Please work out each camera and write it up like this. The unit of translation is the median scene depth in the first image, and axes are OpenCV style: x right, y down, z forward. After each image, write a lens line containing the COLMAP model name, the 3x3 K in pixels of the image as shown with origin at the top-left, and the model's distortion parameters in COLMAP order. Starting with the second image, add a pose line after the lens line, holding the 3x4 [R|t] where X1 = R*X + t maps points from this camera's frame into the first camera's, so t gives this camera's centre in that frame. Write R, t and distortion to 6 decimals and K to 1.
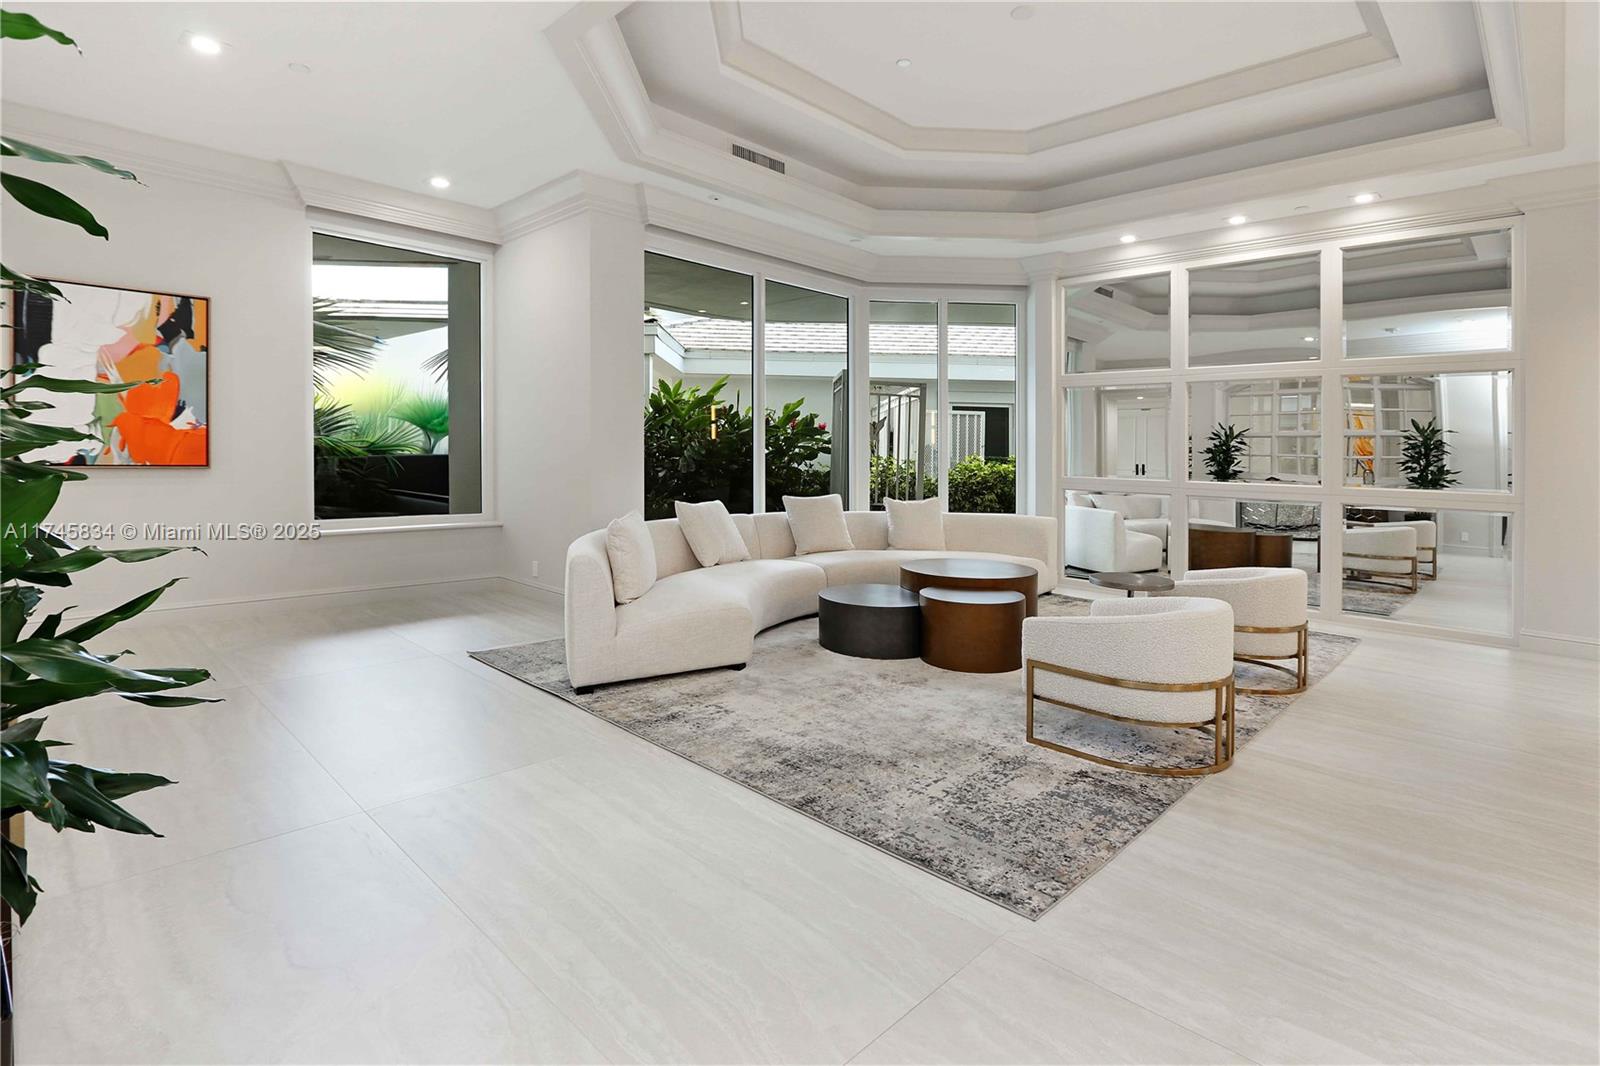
lens RADIAL K [[719.0, 0, 800.3], [0, 719.0, 466.3], [0, 0, 1]] dist [-0.019726, 0.000059]
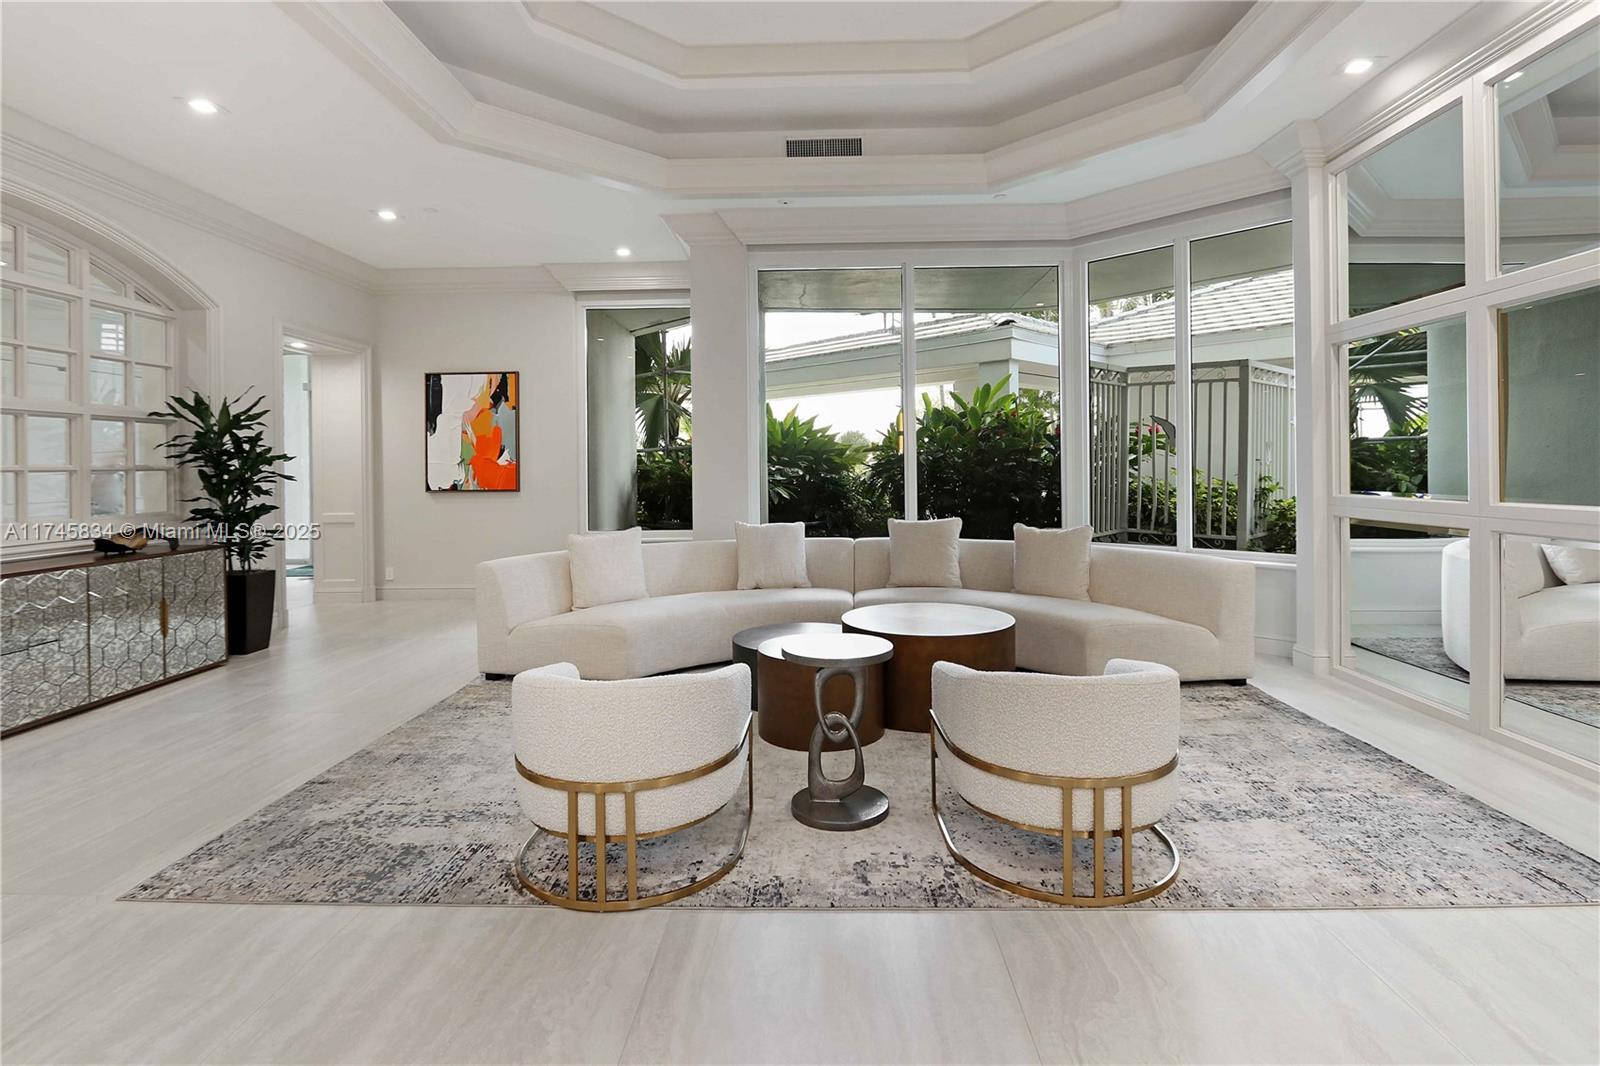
lens RADIAL K [[773.5, 0, 797.6], [0, 773.5, 479.3], [0, 0, 1]] dist [-0.000191, 0.000108]
pose [[0.705911, -0.018012, -0.708072, 0.658166], [0.011339, 0.999836, -0.014129, 0.005832], [0.708210, 0.001945, 0.705999, 0.308808]]
